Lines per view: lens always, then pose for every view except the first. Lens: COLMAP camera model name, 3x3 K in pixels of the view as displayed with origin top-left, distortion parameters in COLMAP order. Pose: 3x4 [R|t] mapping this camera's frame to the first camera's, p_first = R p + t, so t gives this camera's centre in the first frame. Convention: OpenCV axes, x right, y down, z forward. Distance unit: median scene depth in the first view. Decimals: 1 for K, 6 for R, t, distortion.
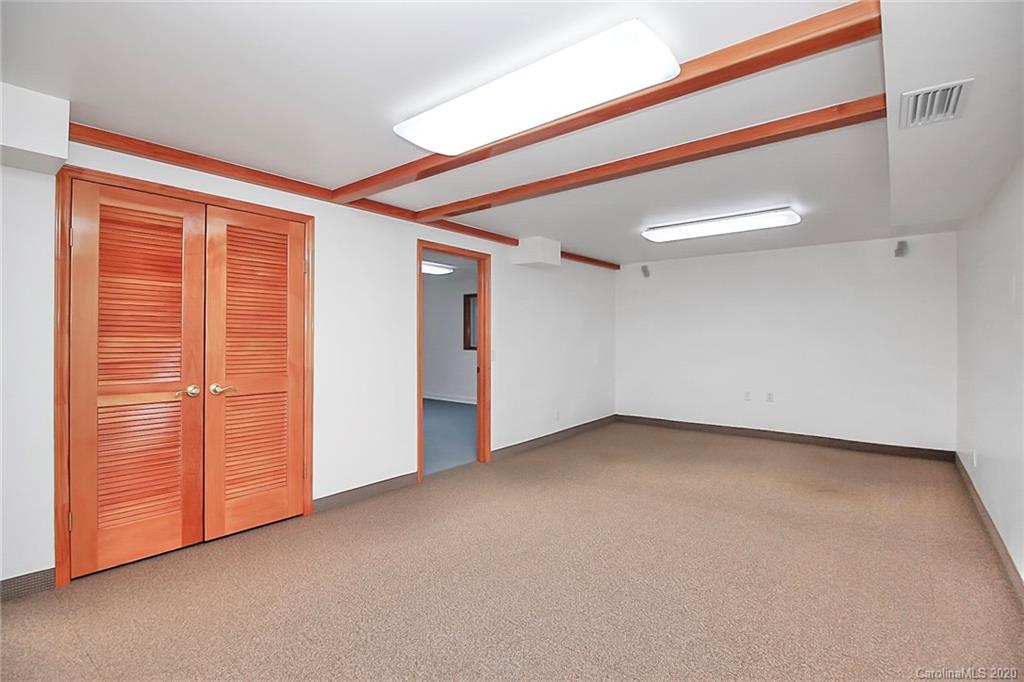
lens RADIAL K [[482.8, 0, 516.8], [0, 482.8, 335.9], [0, 0, 1]] dist [-0.001233, -0.000100]
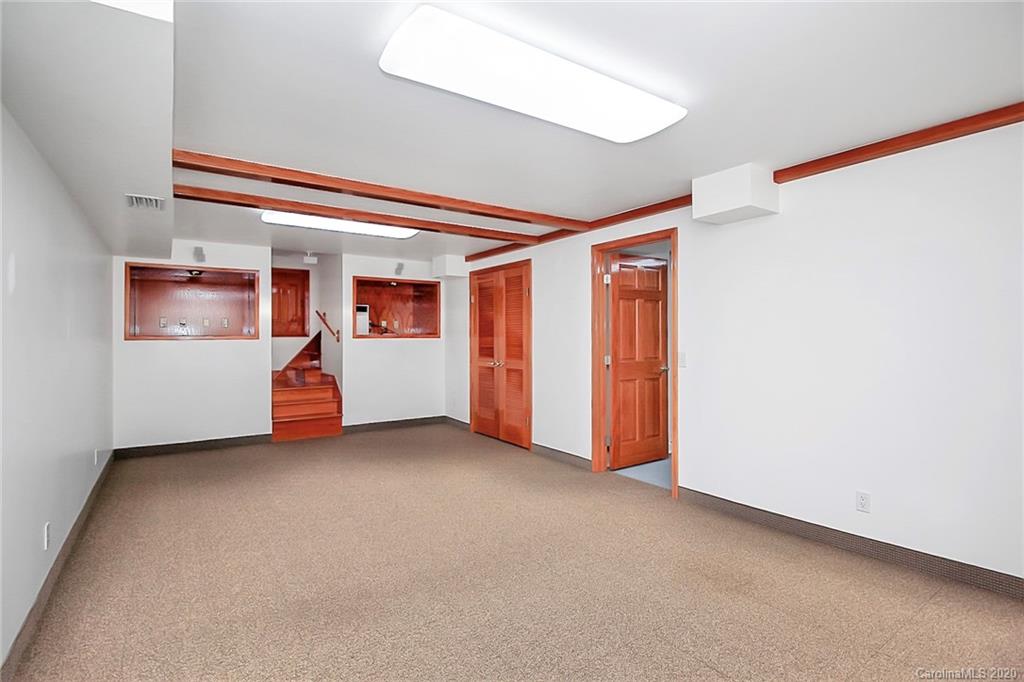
lens RADIAL K [[482.8, 0, 516.8], [0, 482.8, 335.9], [0, 0, 1]] dist [-0.001233, -0.000100]
pose [[-0.286429, -0.005419, -0.958086, 1.012724], [0.004444, 0.999966, -0.006985, 0.010148], [0.958091, -0.006258, -0.286395, 1.324644]]
